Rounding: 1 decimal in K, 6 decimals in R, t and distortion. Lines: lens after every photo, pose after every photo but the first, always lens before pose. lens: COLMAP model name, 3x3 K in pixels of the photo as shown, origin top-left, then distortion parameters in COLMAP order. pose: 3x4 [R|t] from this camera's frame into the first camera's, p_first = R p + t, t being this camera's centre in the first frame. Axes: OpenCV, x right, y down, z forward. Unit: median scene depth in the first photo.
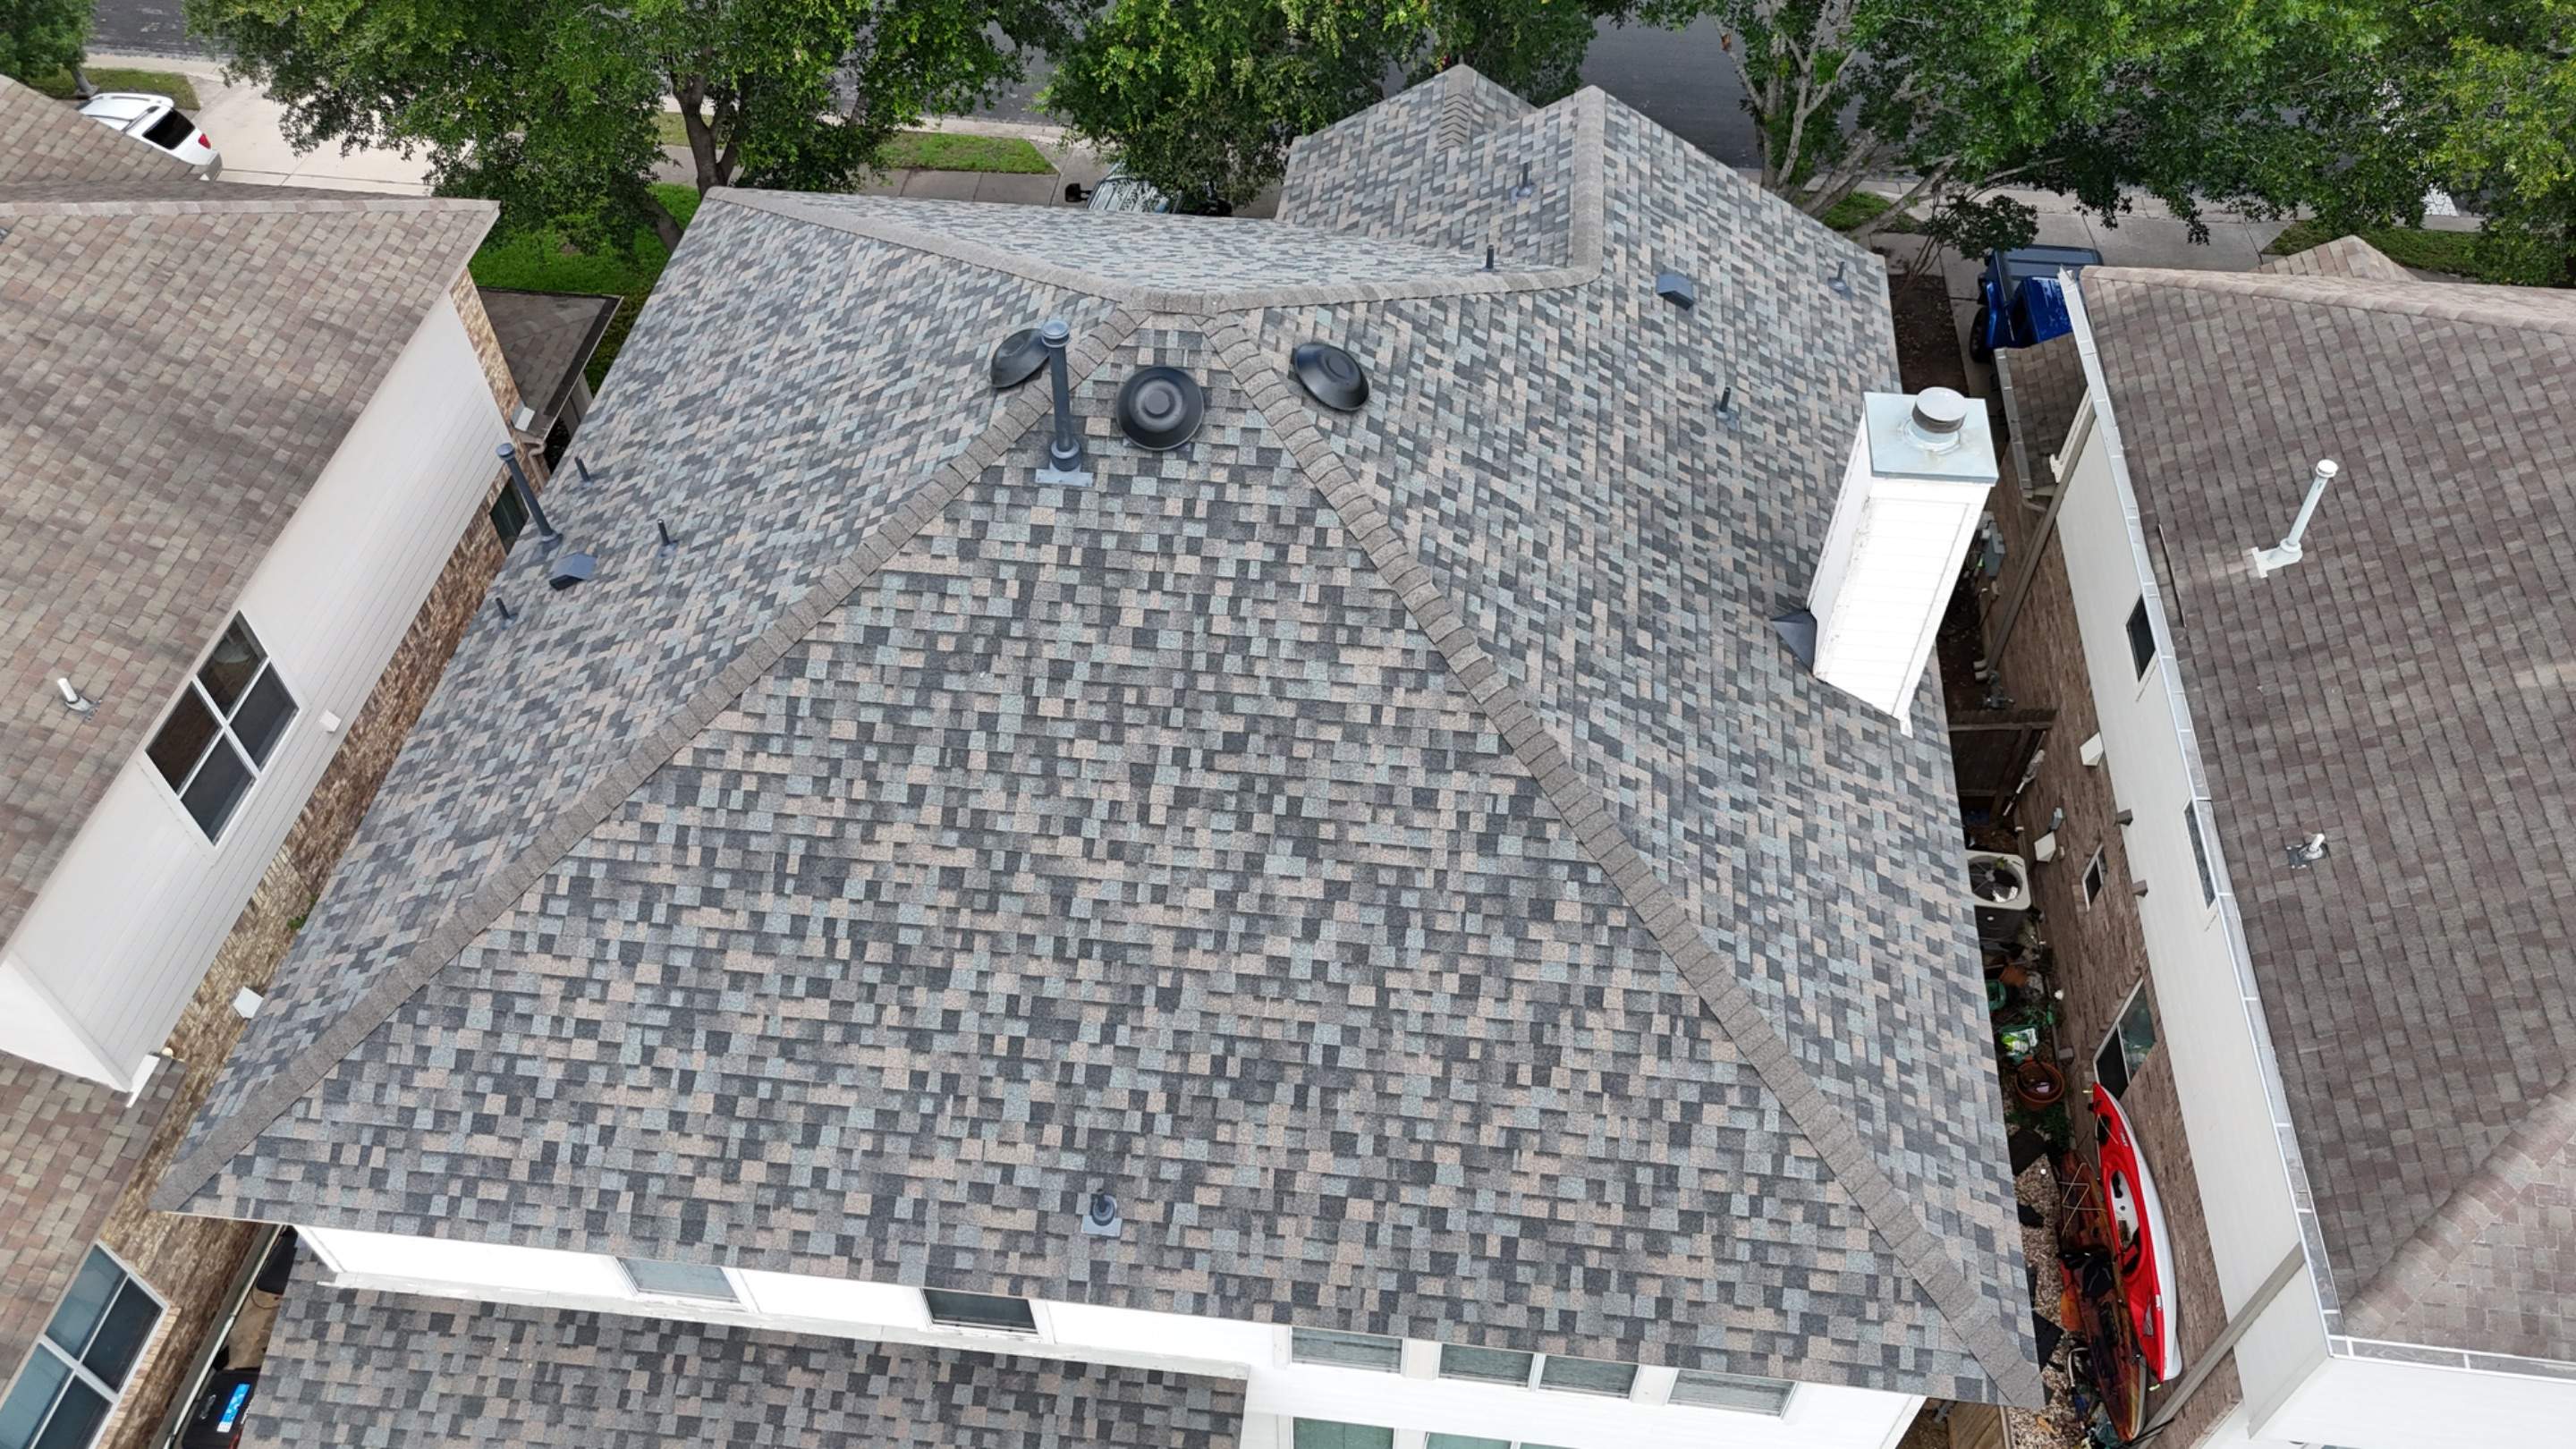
lens RADIAL K [[1877.4, 0, 1295.2], [0, 1877.4, 701.0], [0, 0, 1]] dist [0.118186, -0.134886]
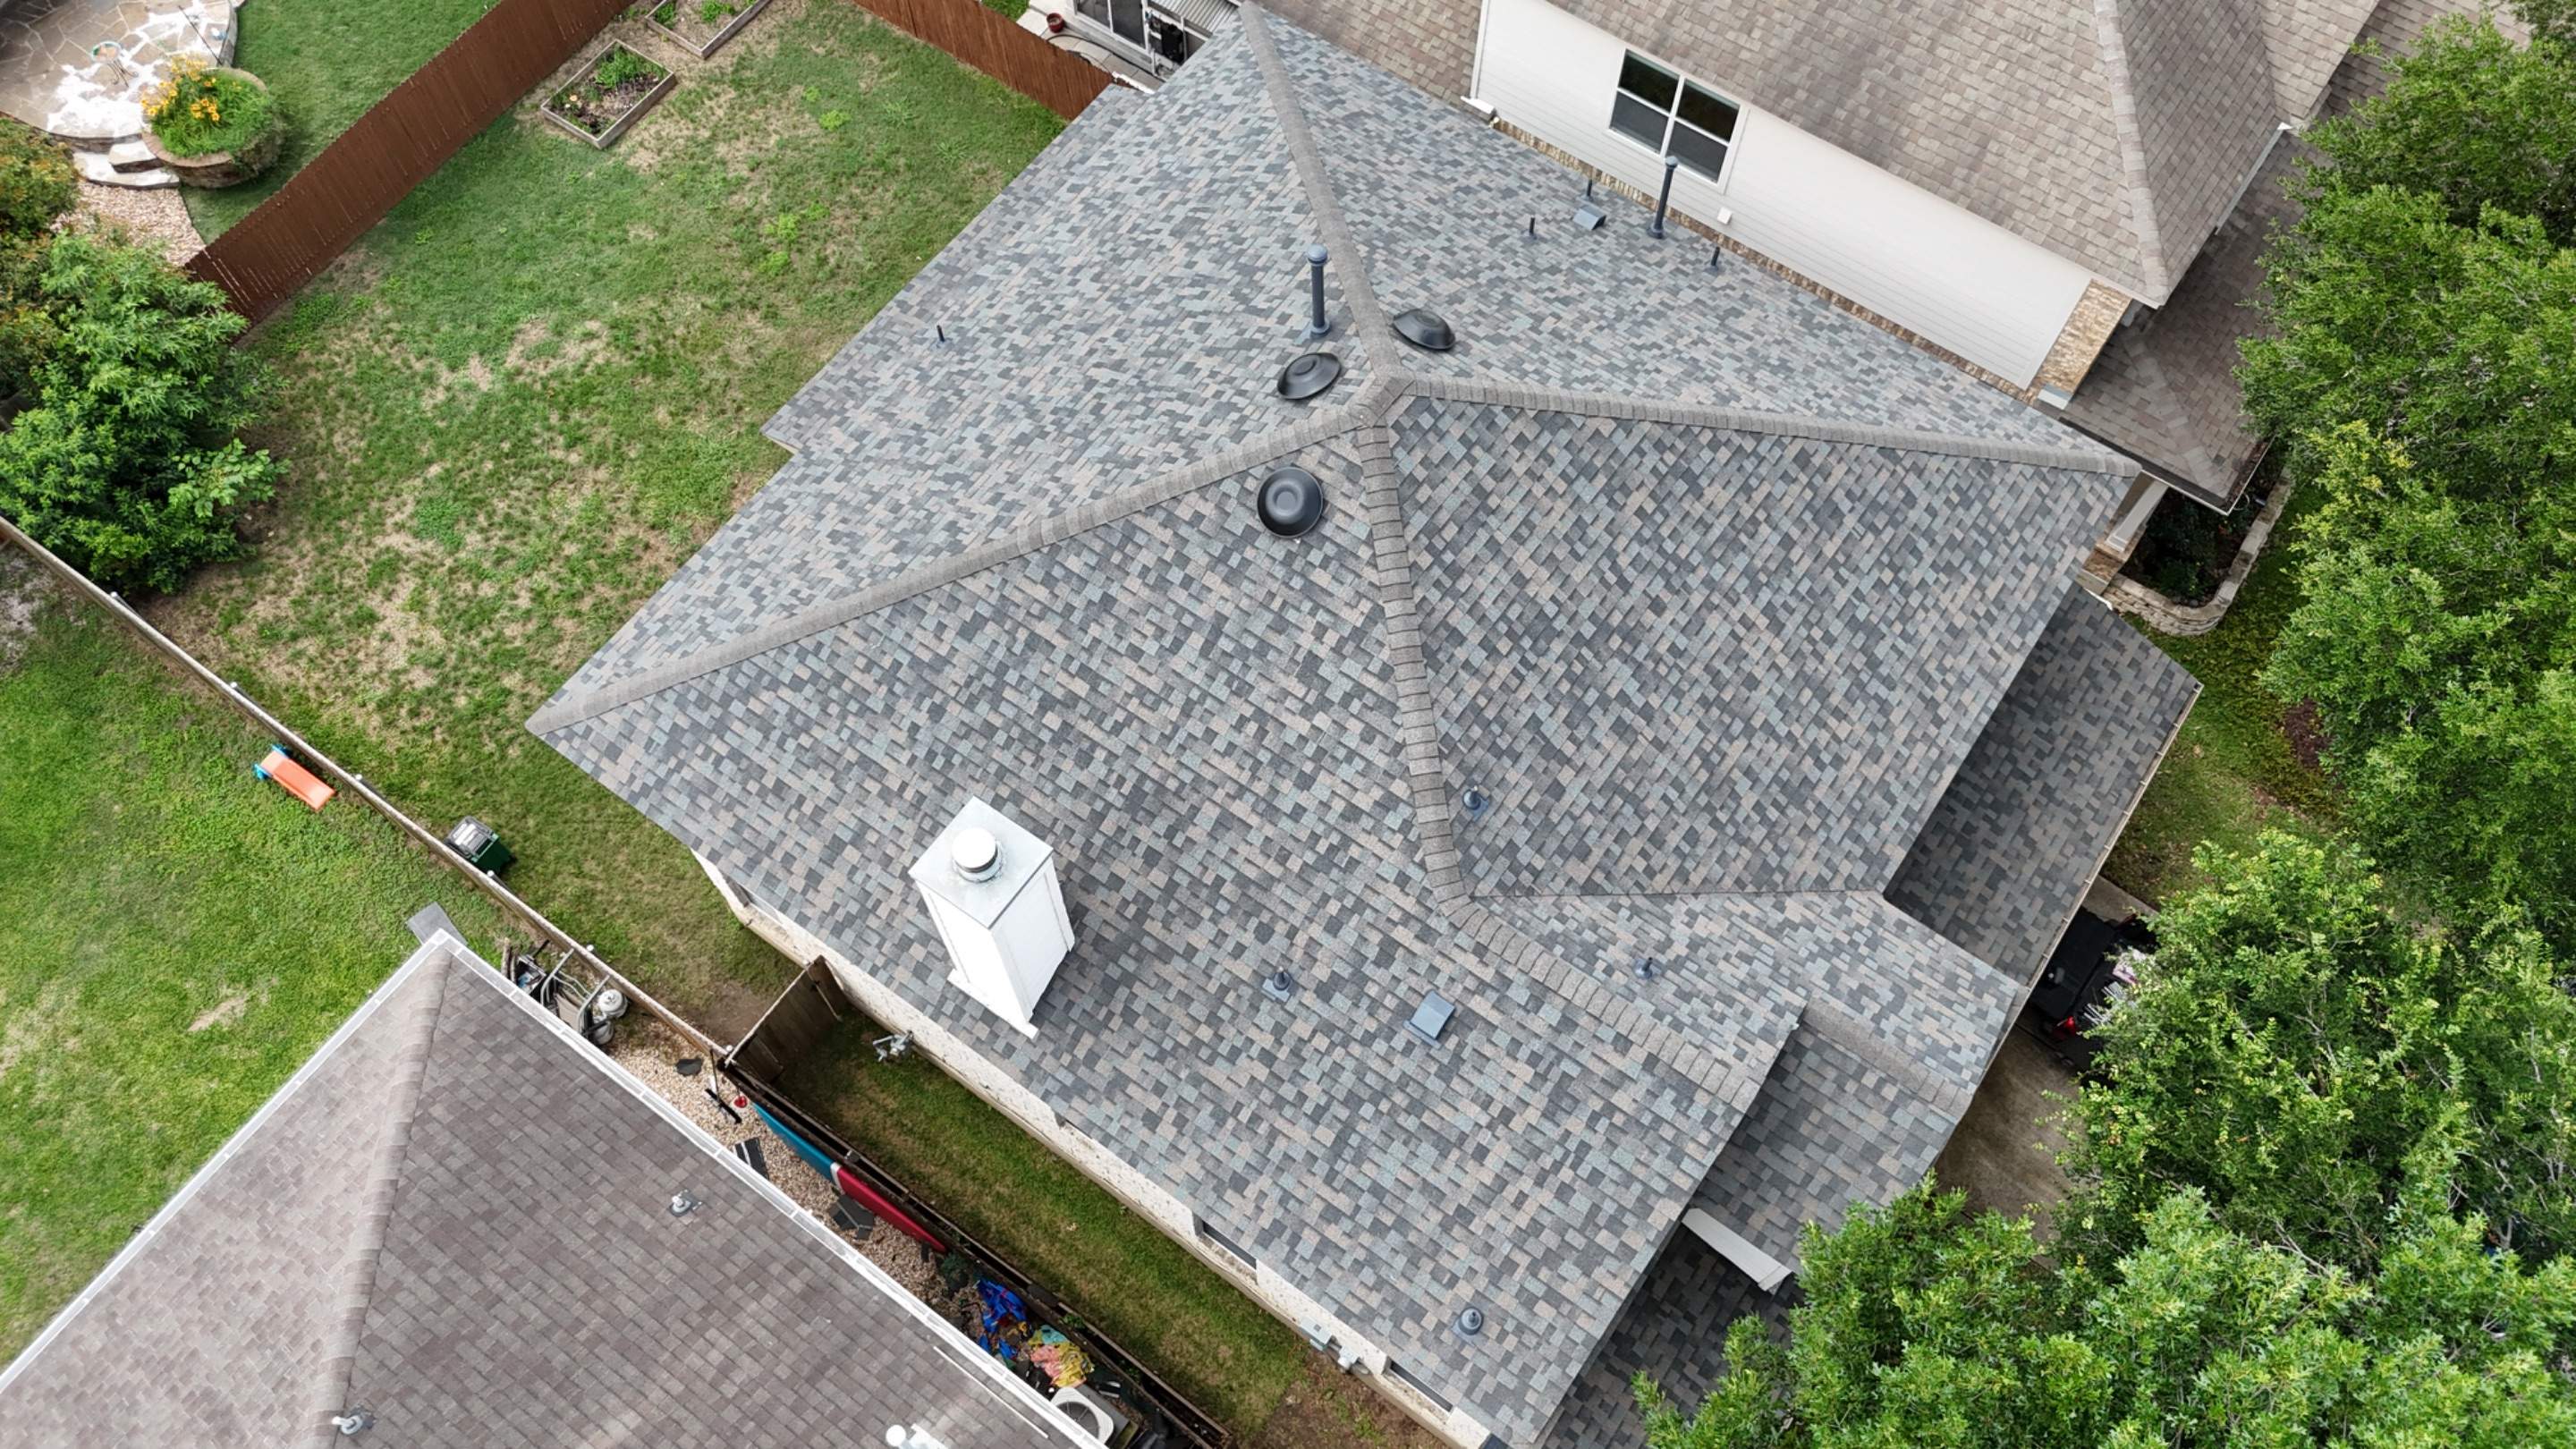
lens RADIAL K [[1877.4, 0, 1295.2], [0, 1877.4, 701.0], [0, 0, 1]] dist [0.118186, -0.134886]
pose [[-0.474548, 0.788915, -0.390406, 0.558689], [-0.670813, -0.036959, 0.740705, -1.015512], [0.569924, 0.613390, 0.546754, 0.383223]]
